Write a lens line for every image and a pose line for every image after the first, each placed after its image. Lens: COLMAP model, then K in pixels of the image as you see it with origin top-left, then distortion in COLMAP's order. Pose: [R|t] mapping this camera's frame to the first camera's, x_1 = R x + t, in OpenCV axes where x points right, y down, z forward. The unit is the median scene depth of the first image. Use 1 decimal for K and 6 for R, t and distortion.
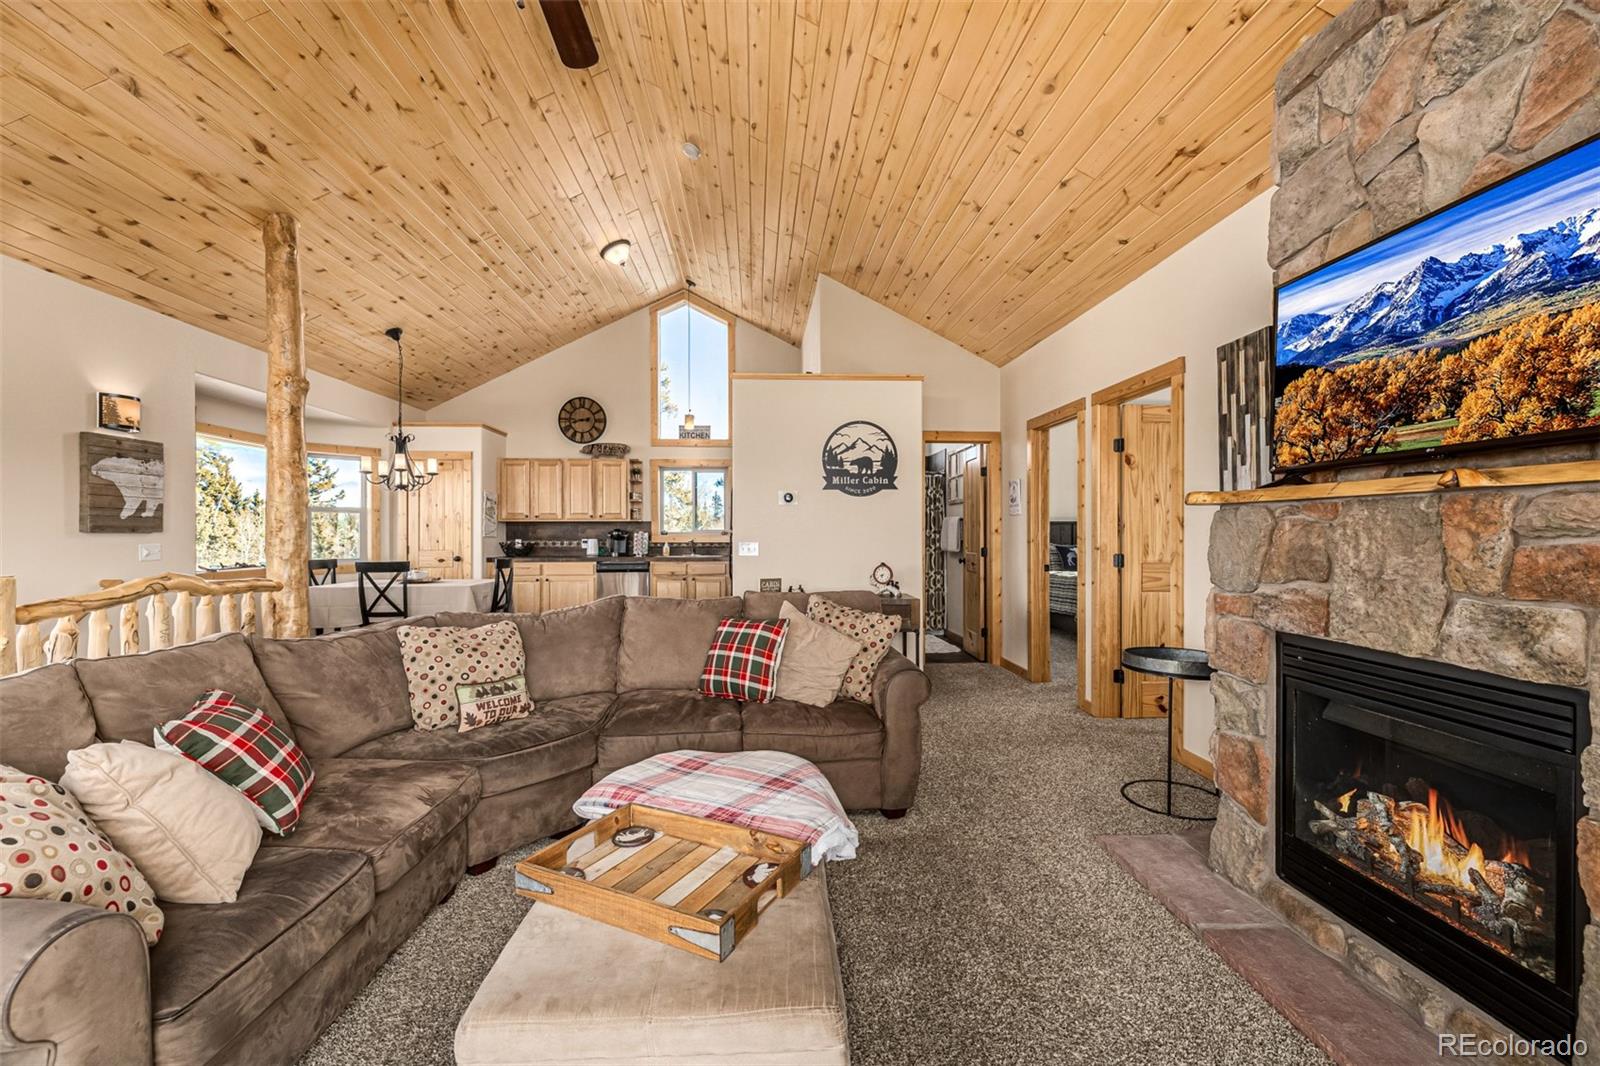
lens RADIAL K [[674.1, 0, 802.0], [0, 674.1, 530.4], [0, 0, 1]] dist [0.002646, 0.000056]
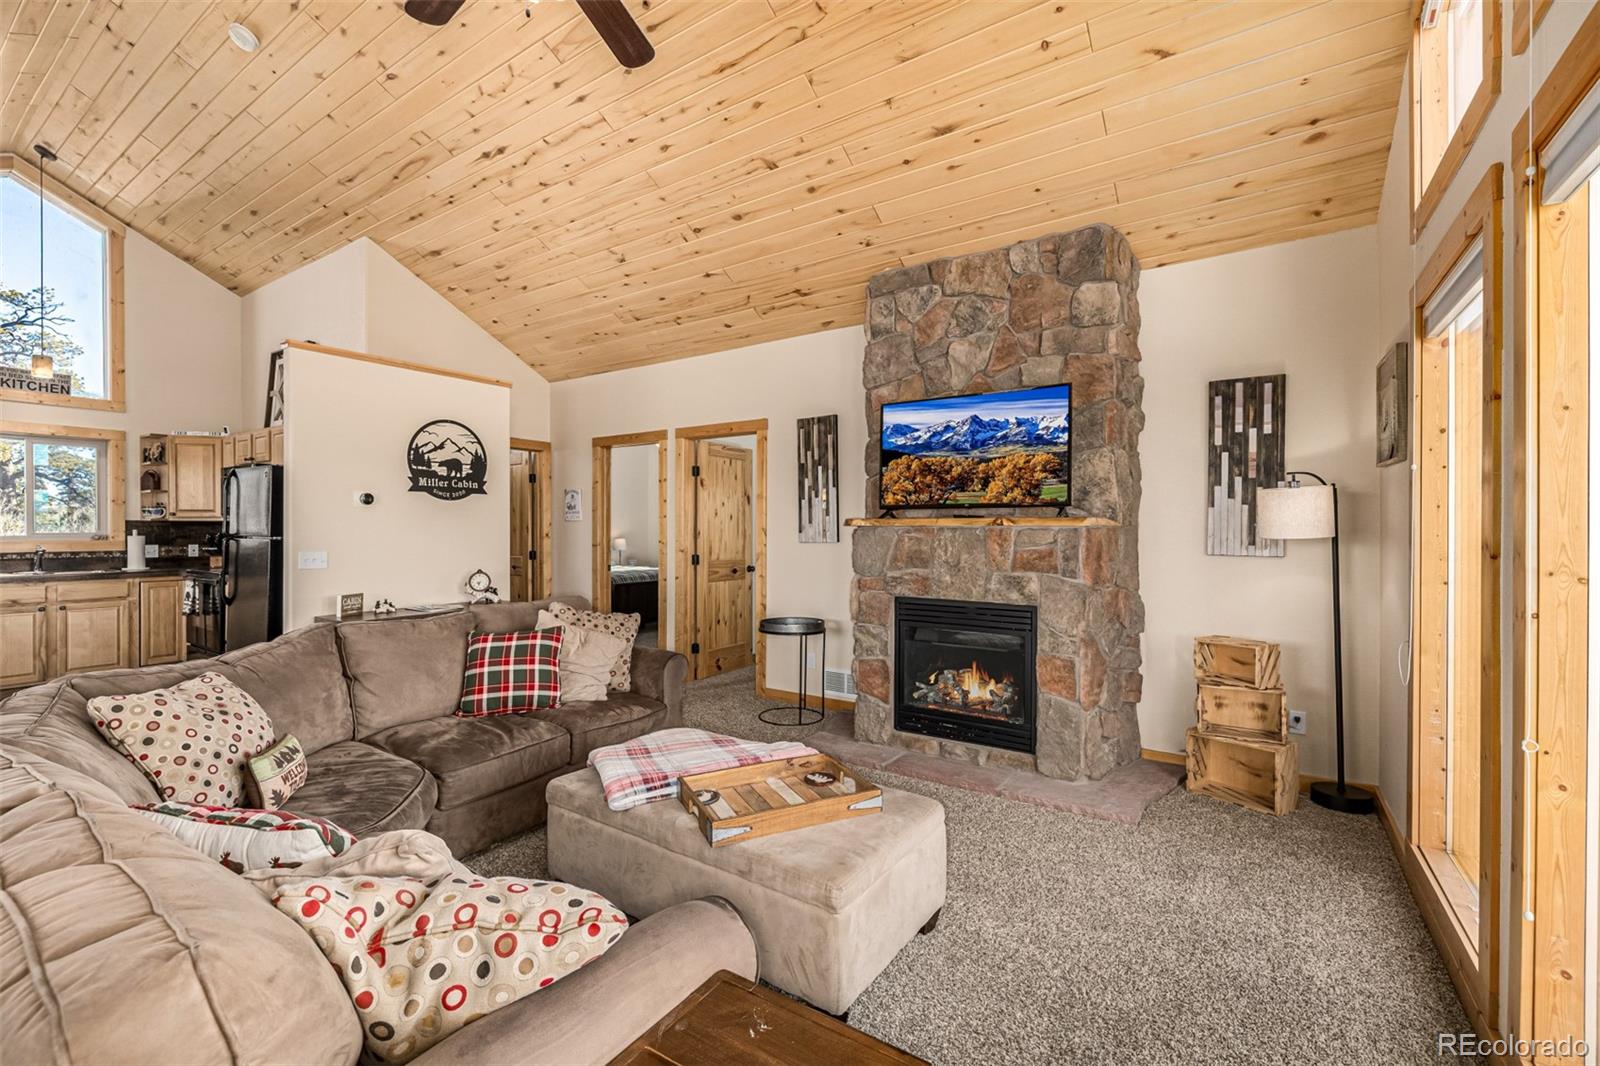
lens RADIAL K [[674.1, 0, 795.8], [0, 674.1, 532.7], [0, 0, 1]] dist [0.002646, 0.000056]
pose [[0.614597, -0.001169, 0.788840, -0.443660], [-0.005131, 0.999972, 0.005479, -0.015661], [-0.788824, -0.007415, 0.614574, 0.044552]]
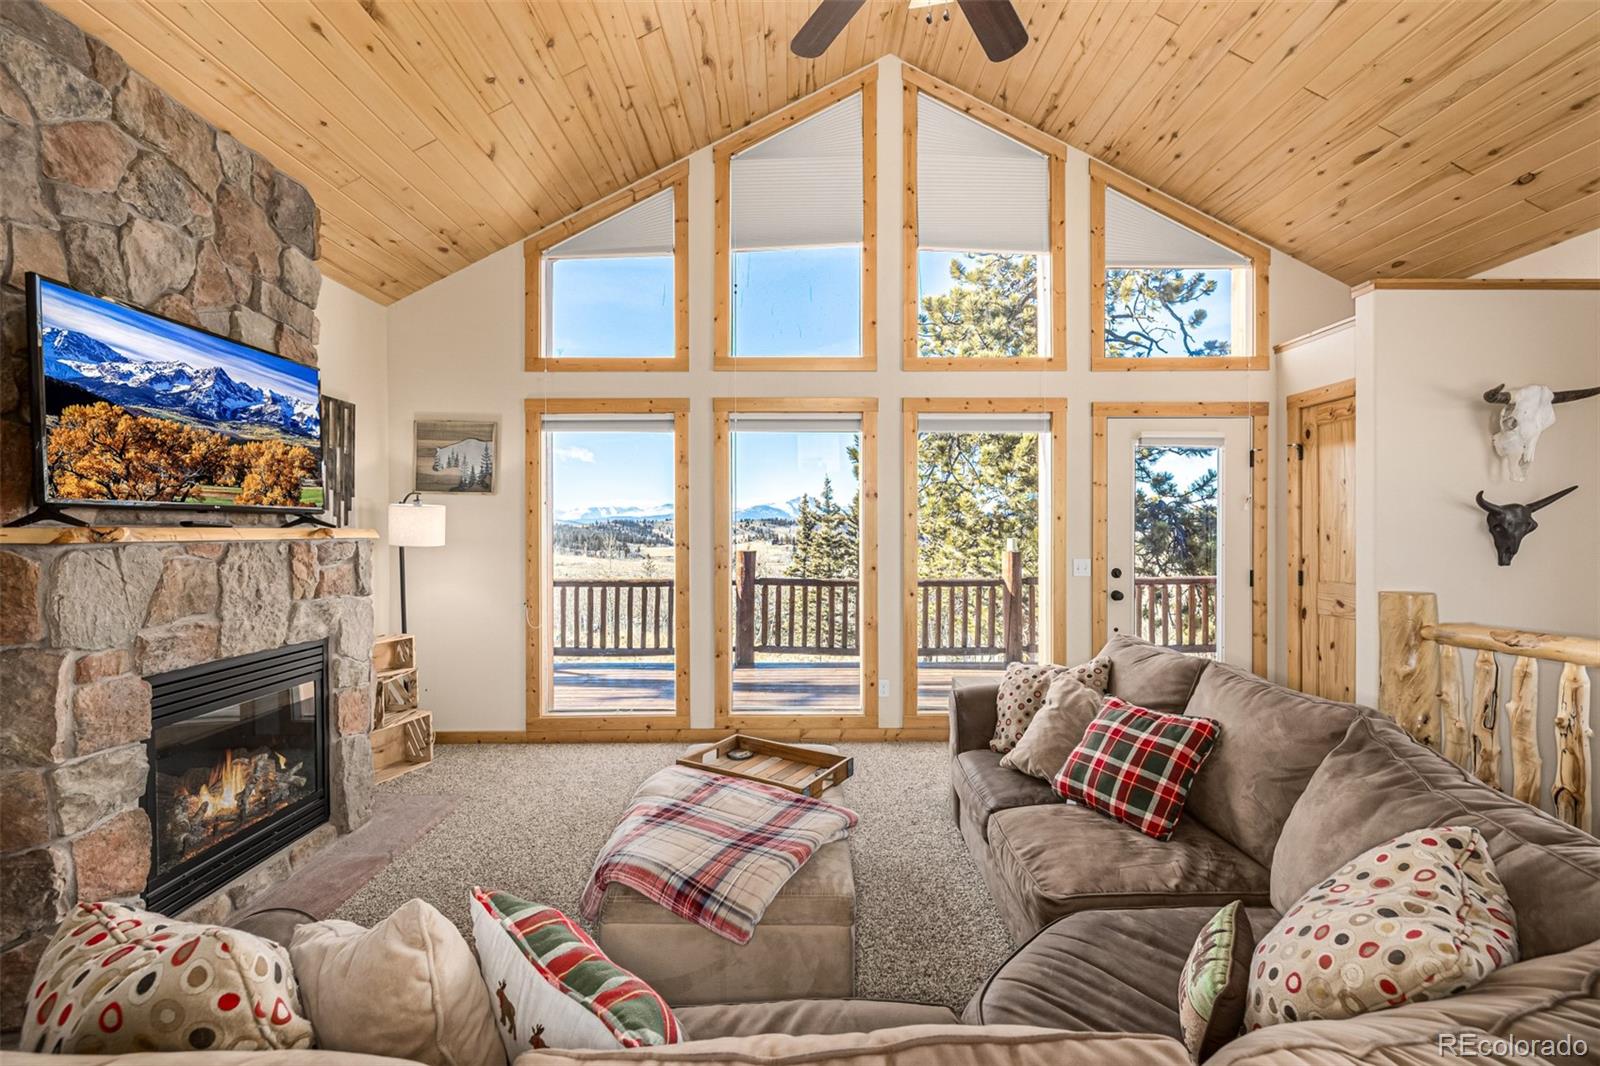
lens RADIAL K [[674.1, 0, 799.1], [0, 674.1, 530.9], [0, 0, 1]] dist [0.002646, 0.000056]
pose [[-0.998173, 0.004106, 0.060284, -0.135327], [0.004157, 0.999991, 0.000725, -0.026041], [-0.060280, 0.000974, -0.998181, 0.916796]]
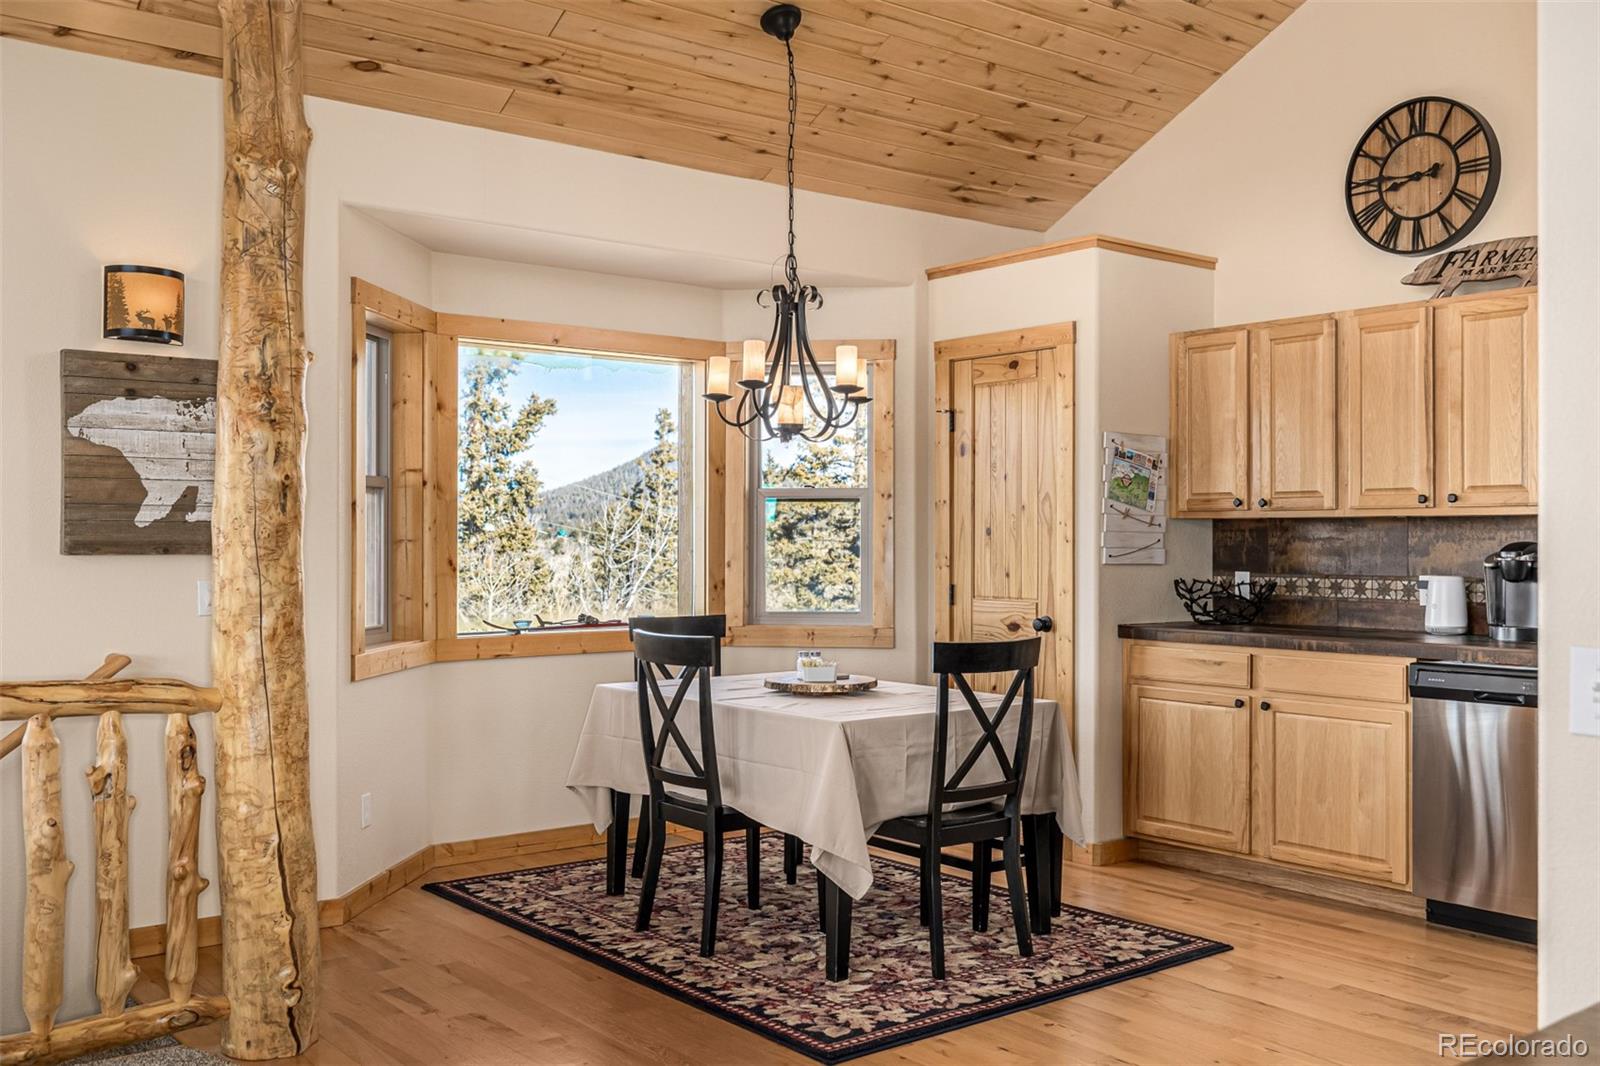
lens RADIAL K [[1468.4, 0, 811.1], [0, 1468.4, 528.8], [0, 0, 1]] dist [0.000275, 0.000000]
pose [[0.567150, -0.001577, -0.823613, 0.110368], [0.000973, 0.999999, -0.001244, -0.013916], [0.823614, -0.000095, 0.567150, 0.798941]]
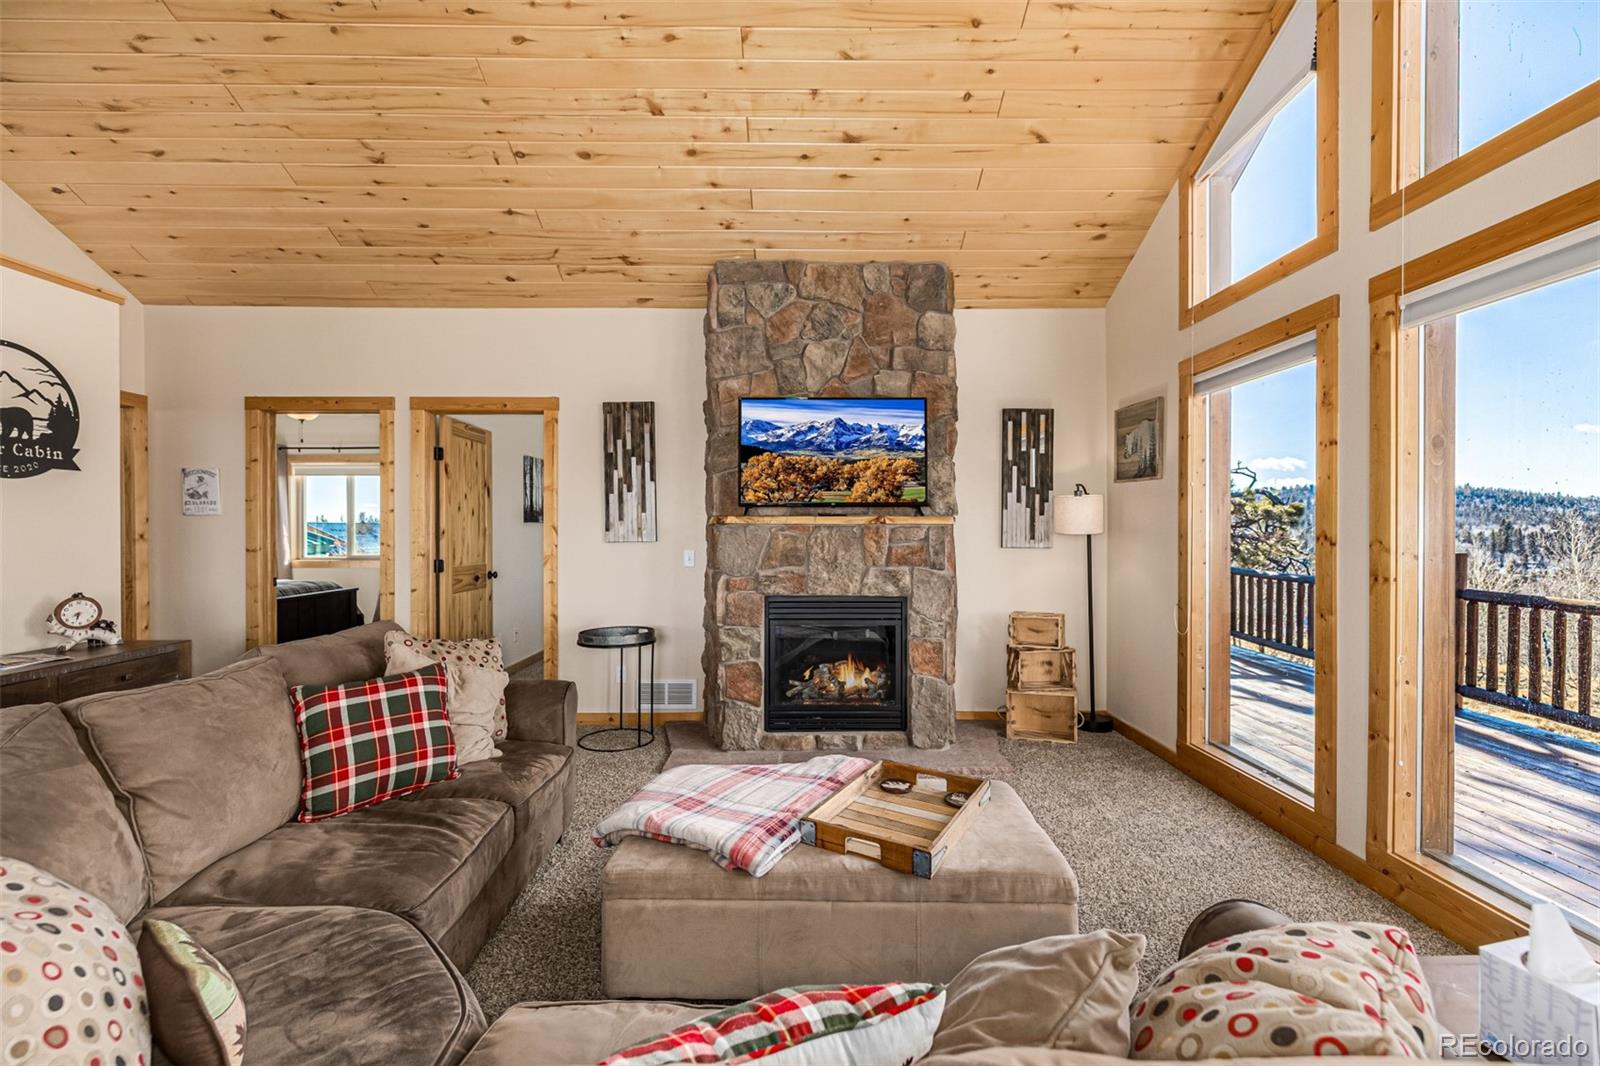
lens RADIAL K [[674.1, 0, 795.8], [0, 674.1, 532.7], [0, 0, 1]] dist [0.002646, 0.000056]
pose [[0.062753, -0.004402, 0.998019, -0.525598], [-0.003640, 0.999983, 0.004640, -0.012873], [-0.998022, -0.003924, 0.062736, 0.393491]]
